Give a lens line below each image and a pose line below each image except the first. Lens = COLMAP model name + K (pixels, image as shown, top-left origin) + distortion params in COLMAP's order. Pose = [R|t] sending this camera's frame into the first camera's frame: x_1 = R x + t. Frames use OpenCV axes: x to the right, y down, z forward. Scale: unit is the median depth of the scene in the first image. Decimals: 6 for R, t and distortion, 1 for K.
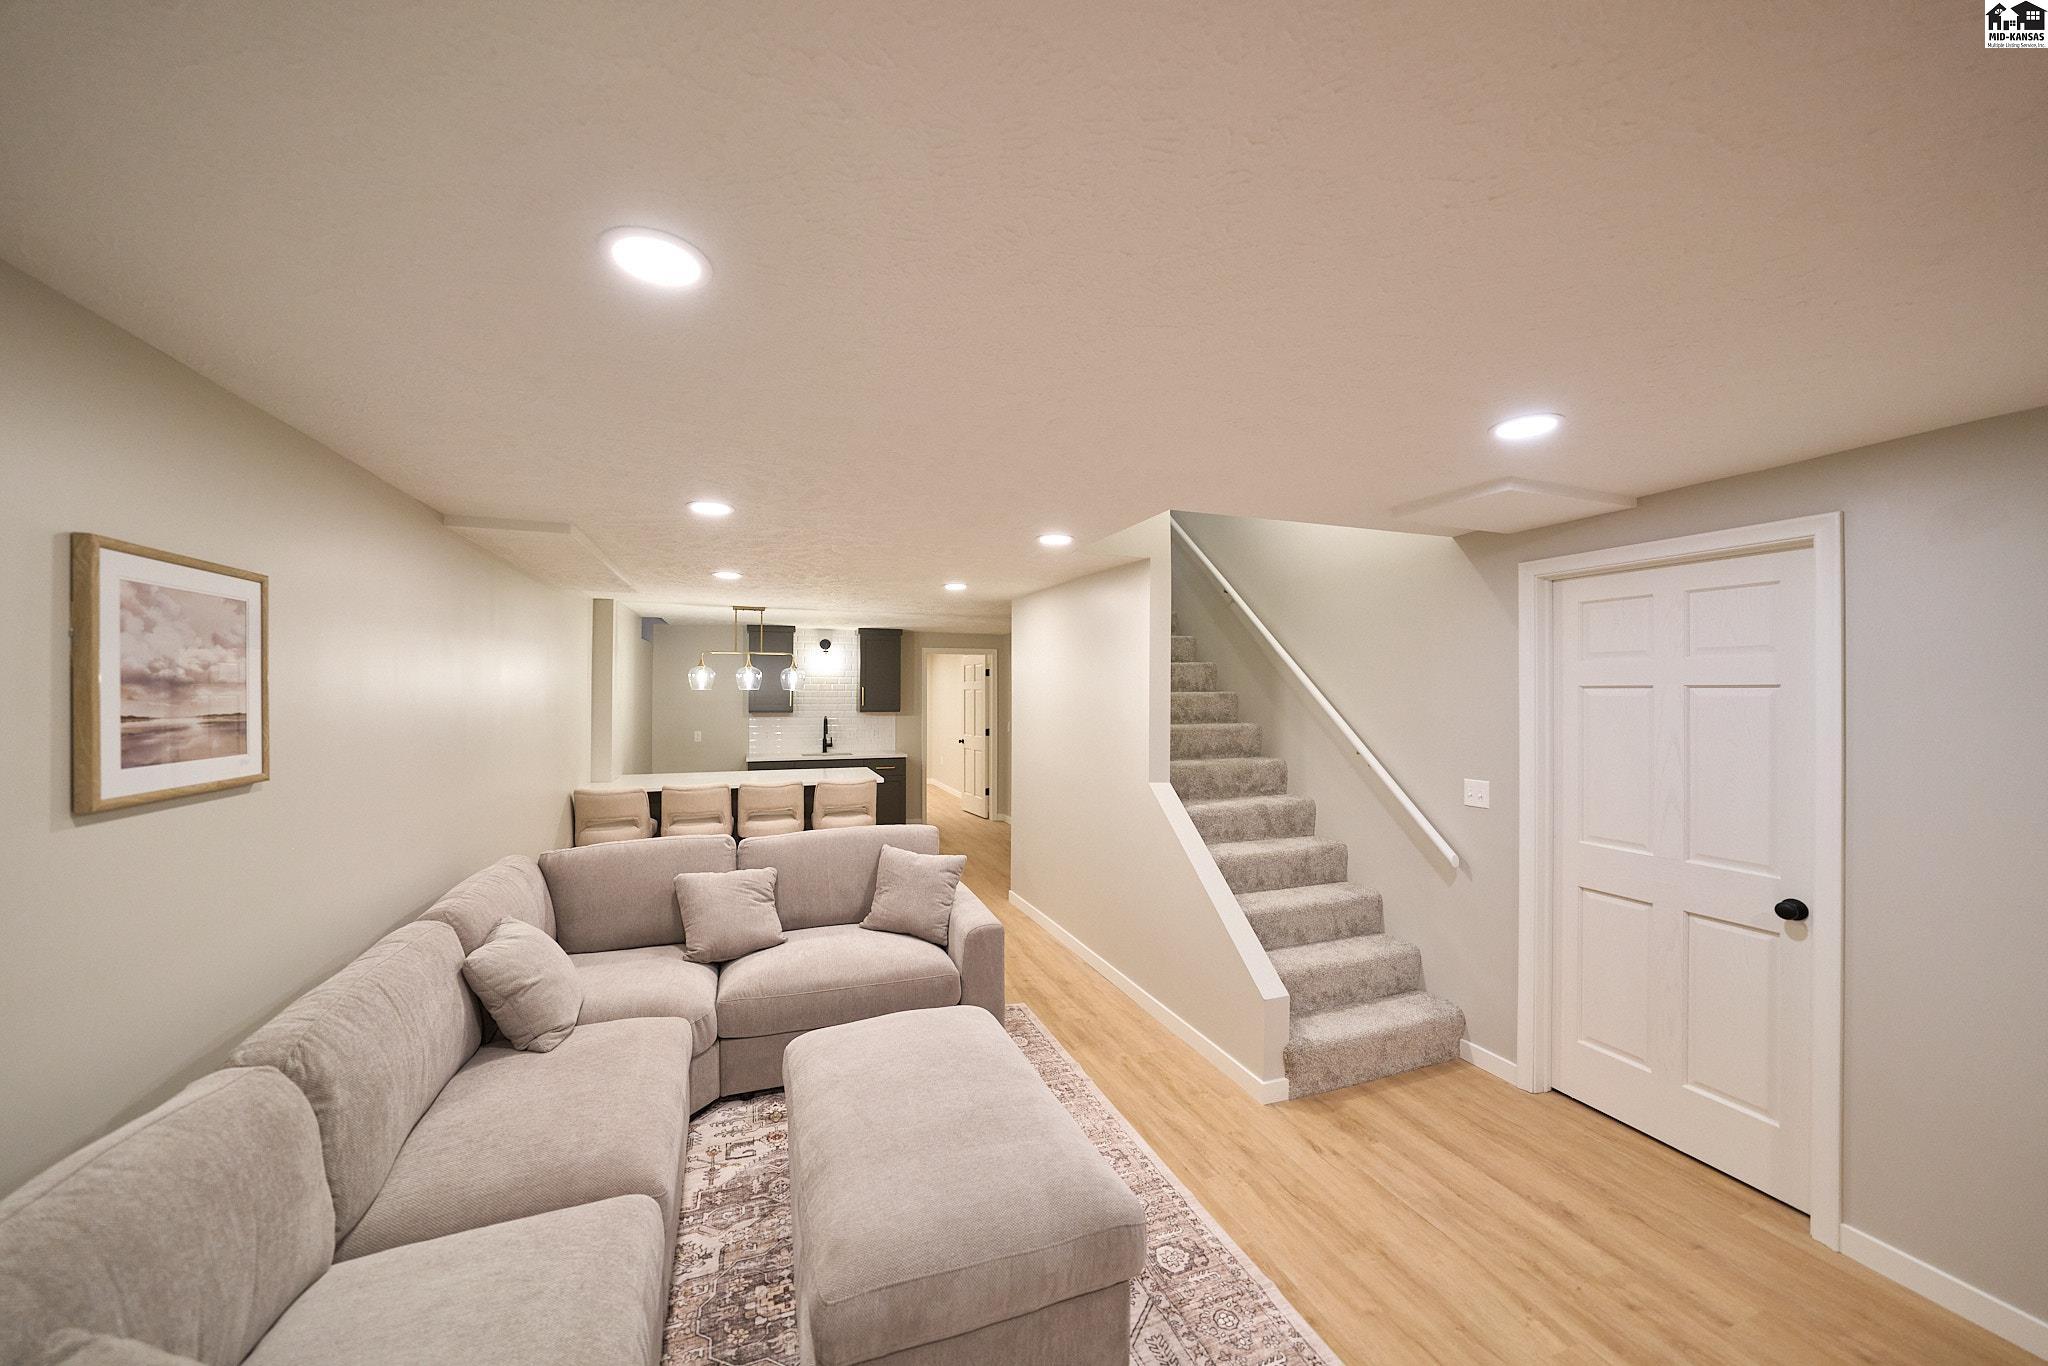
lens RADIAL K [[725.4, 0, 1024.0], [0, 725.4, 683.0], [0, 0, 1]] dist [-0.000072, 0.000035]
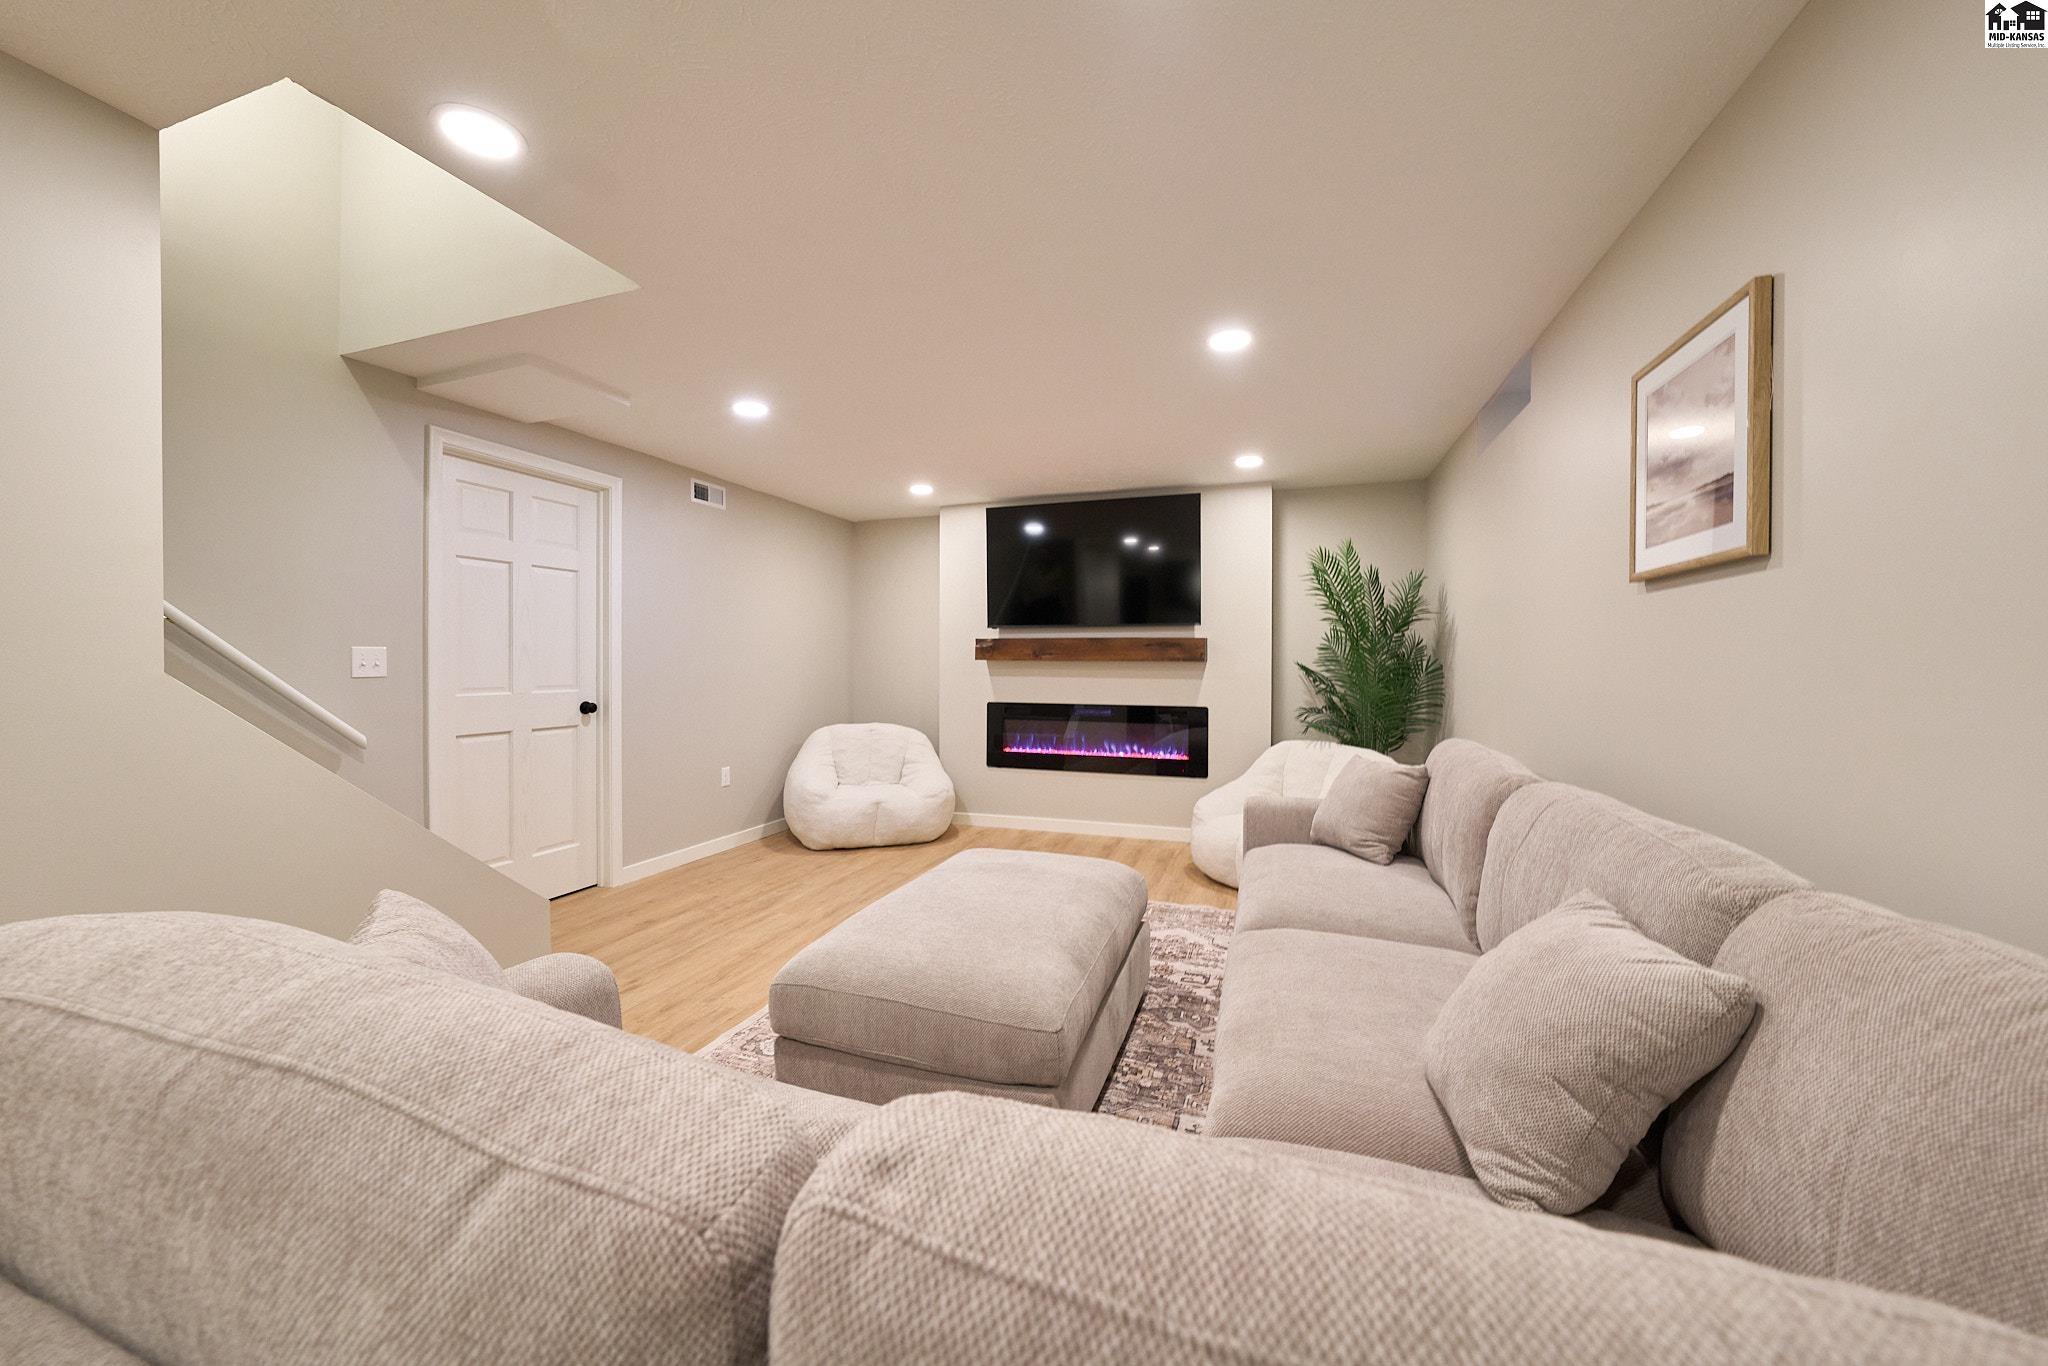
lens RADIAL K [[738.7, 0, 1026.8], [0, 738.7, 671.1], [0, 0, 1]] dist [-0.000244, -0.000007]
pose [[-0.772754, -0.011794, 0.634597, -0.783154], [-0.013322, 0.999908, 0.002361, 0.212852], [-0.634566, -0.006630, -0.772840, 1.671624]]
